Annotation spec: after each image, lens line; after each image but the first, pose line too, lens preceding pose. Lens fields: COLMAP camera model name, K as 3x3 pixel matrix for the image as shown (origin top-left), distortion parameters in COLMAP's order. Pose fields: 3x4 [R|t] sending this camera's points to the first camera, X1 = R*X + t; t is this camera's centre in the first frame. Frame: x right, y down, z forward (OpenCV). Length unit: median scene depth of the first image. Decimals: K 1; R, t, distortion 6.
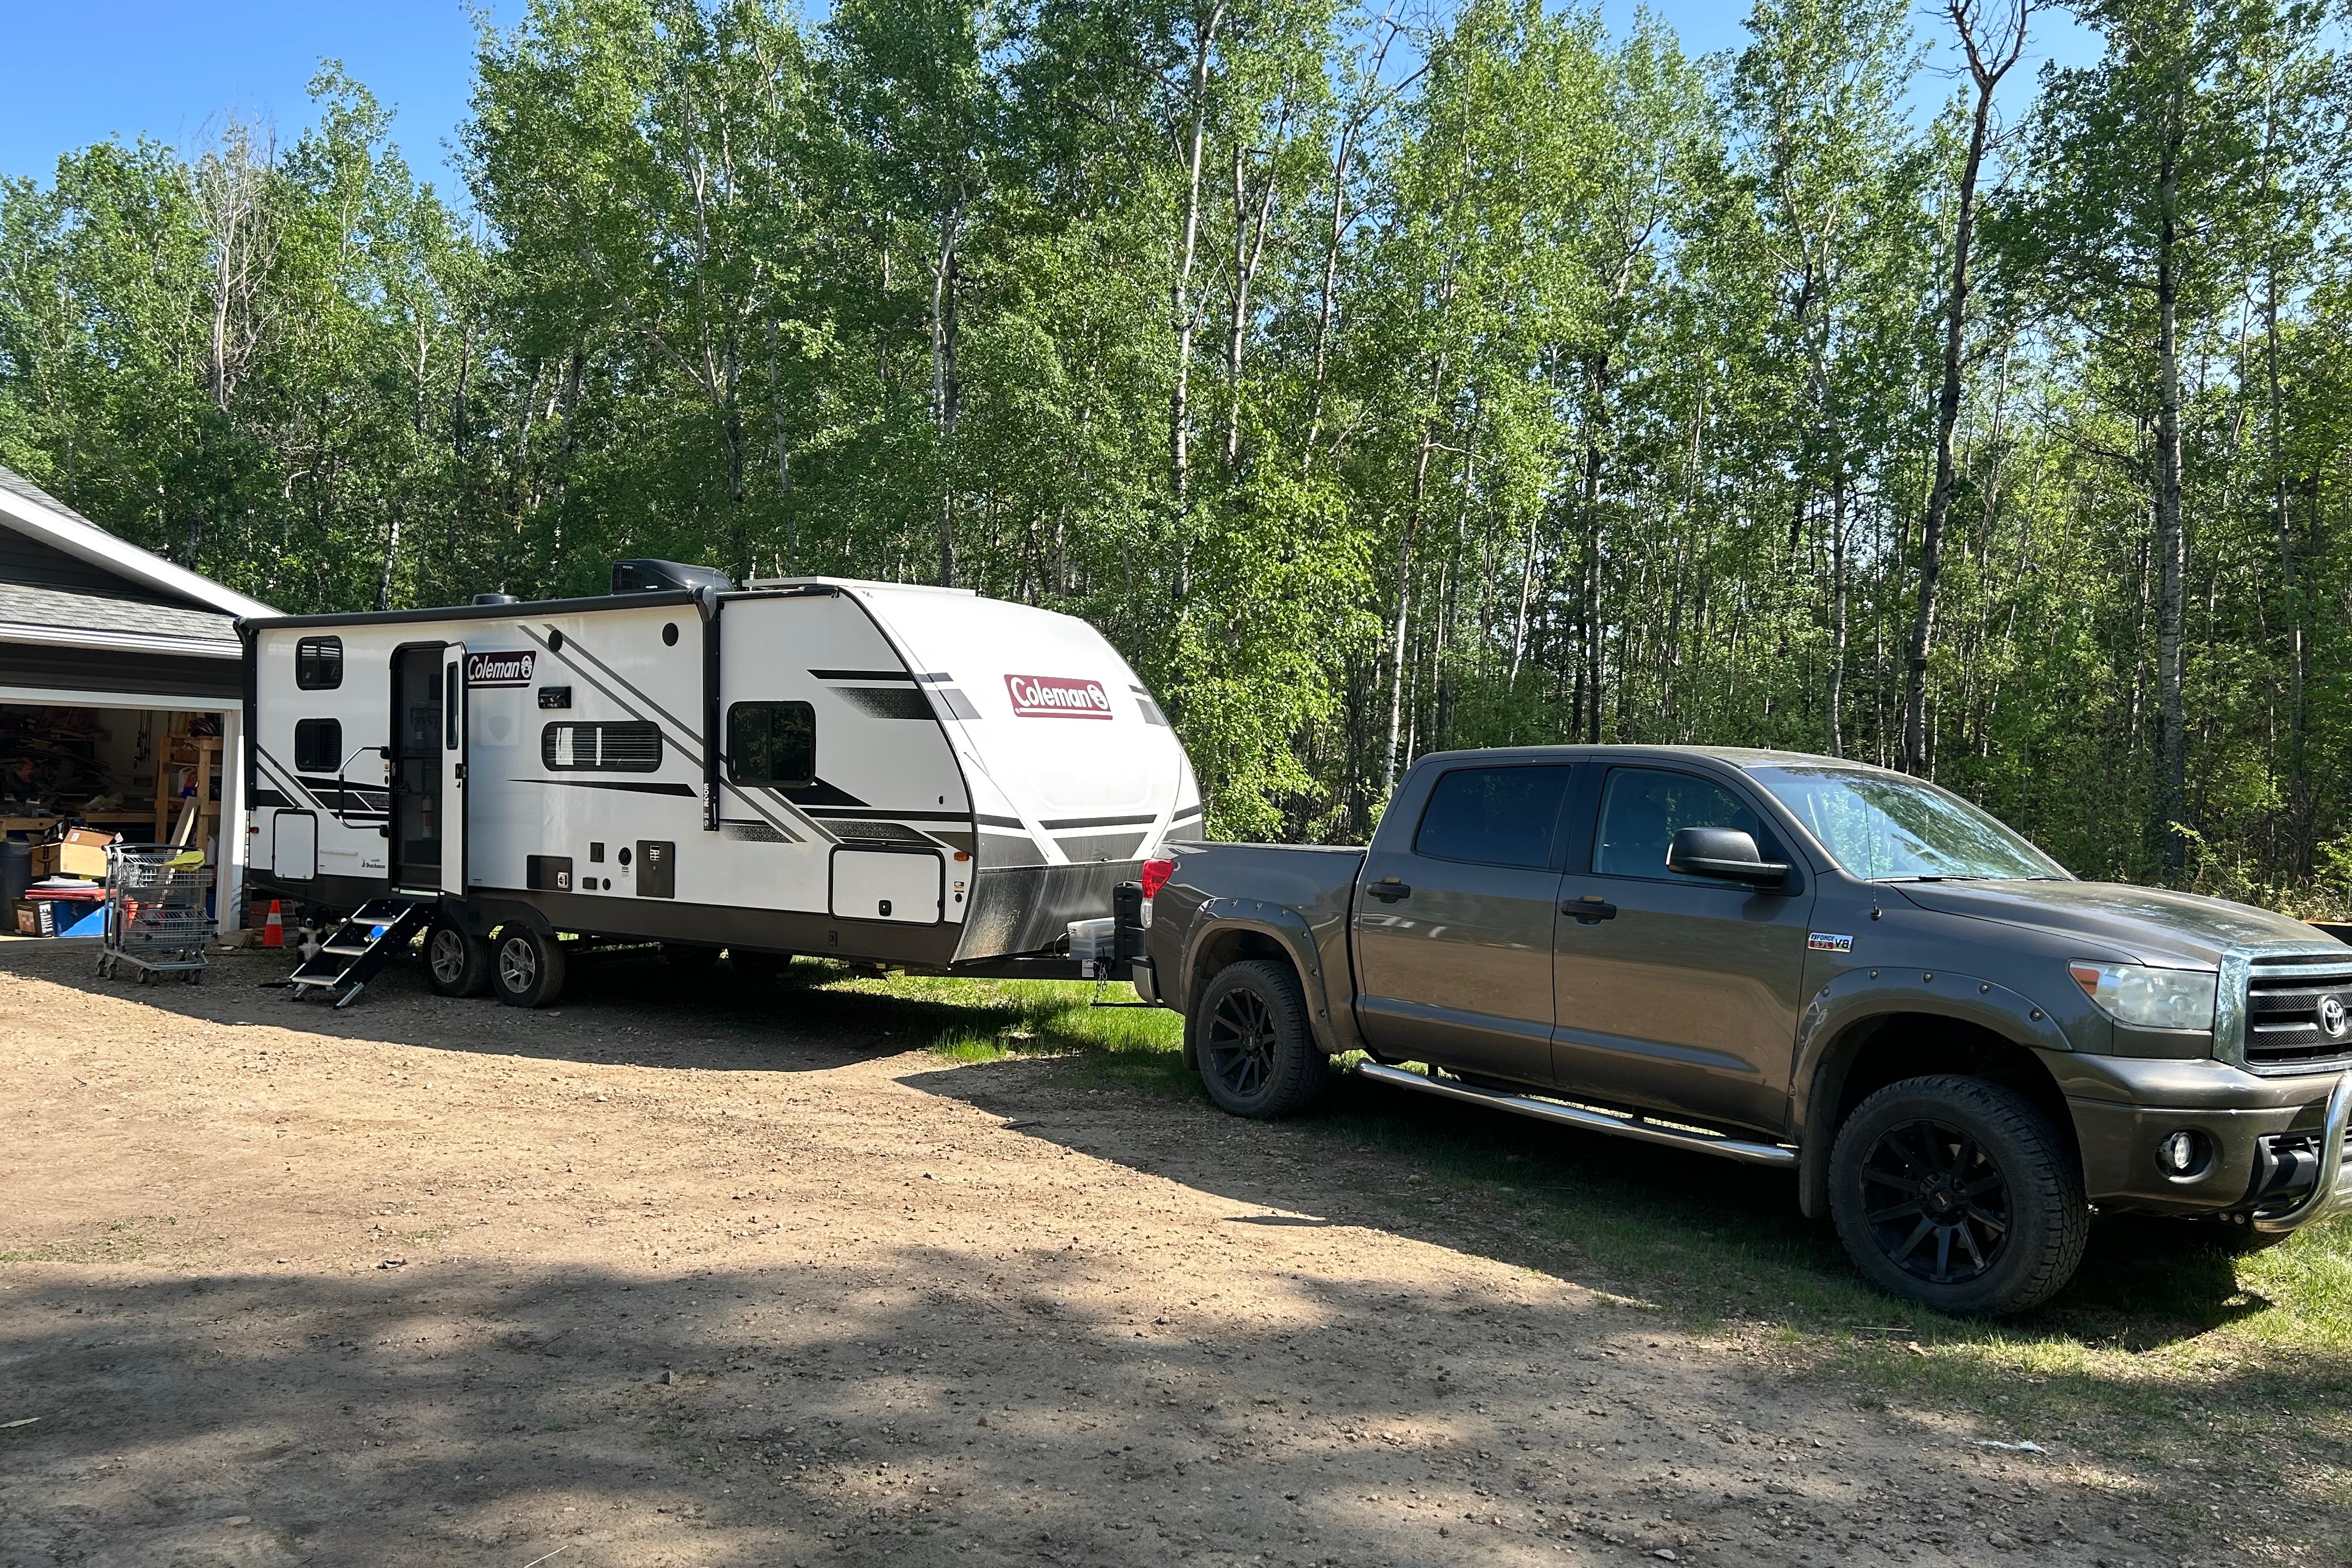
lens RADIAL K [[2351.4, 0, 1176.8], [0, 2351.4, 782.4], [0, 0, 1]] dist [0.032327, 0.000000]
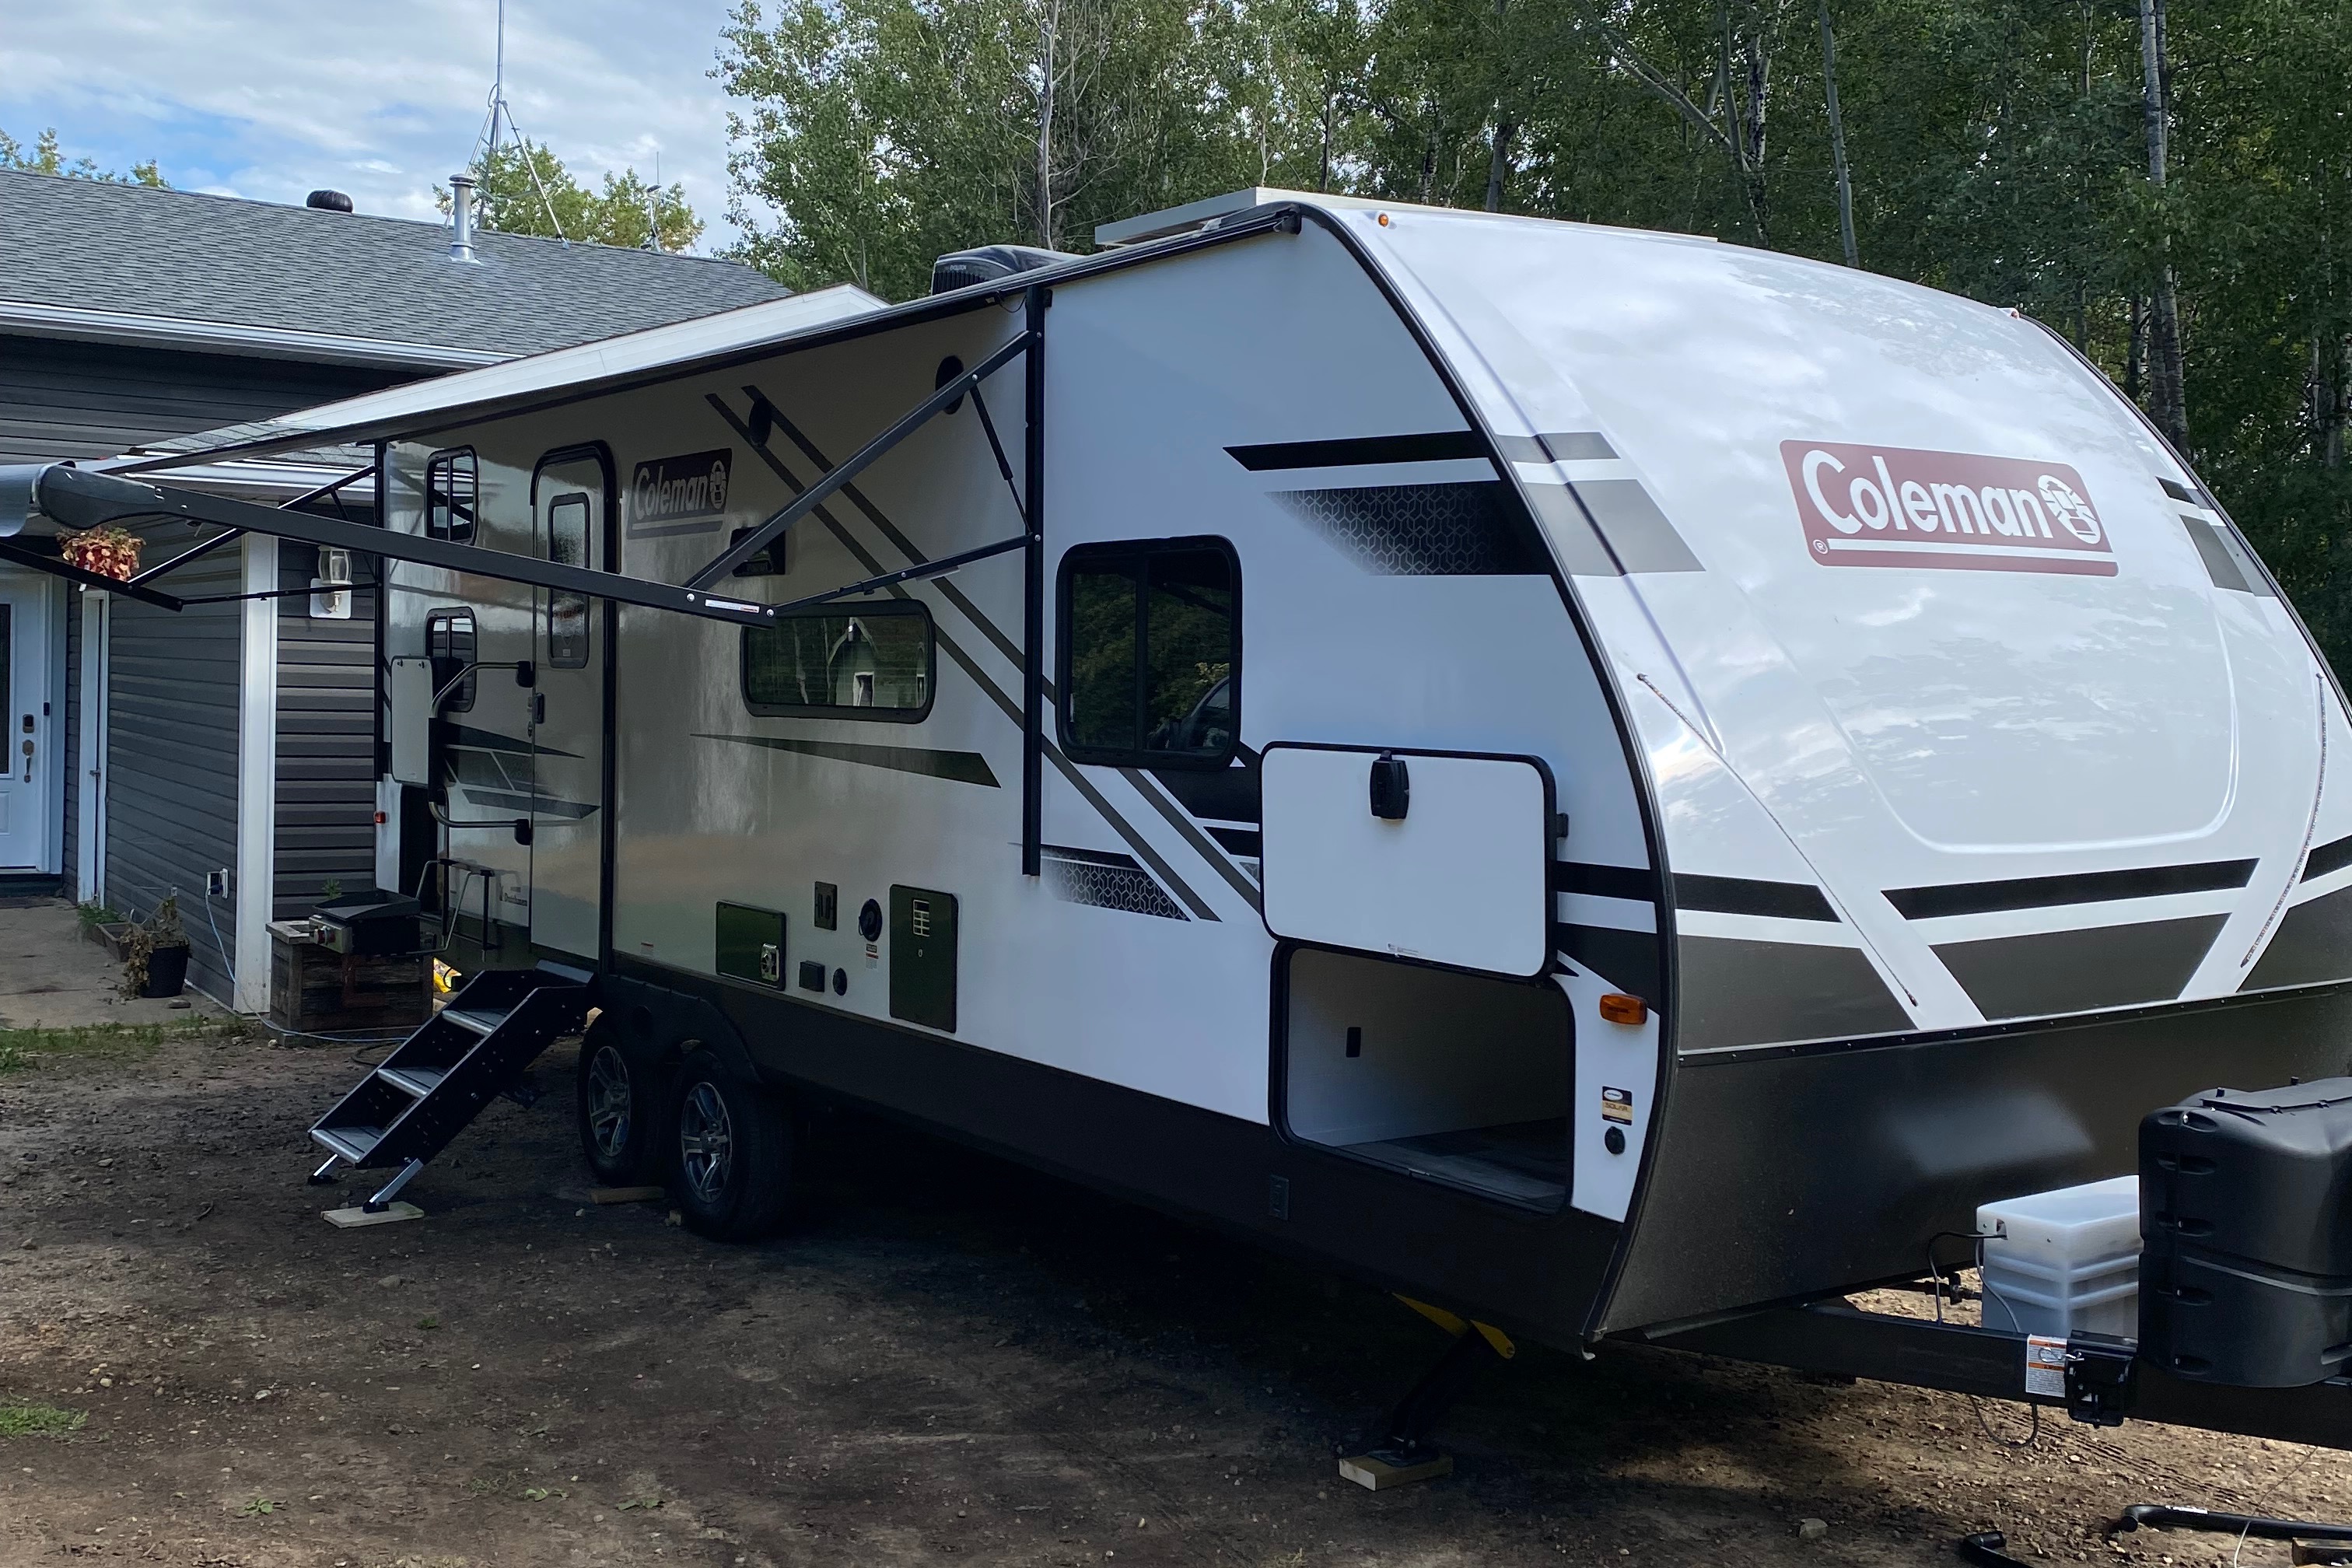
lens RADIAL K [[2455.5, 0, 1181.0], [0, 2455.5, 773.1], [0, 0, 1]] dist [0.008758, 0.000000]
pose [[0.942309, 0.011100, -0.334561, -0.035999], [-0.000622, 0.999506, 0.031409, -0.009469], [0.334744, -0.029389, 0.941851, 0.634906]]
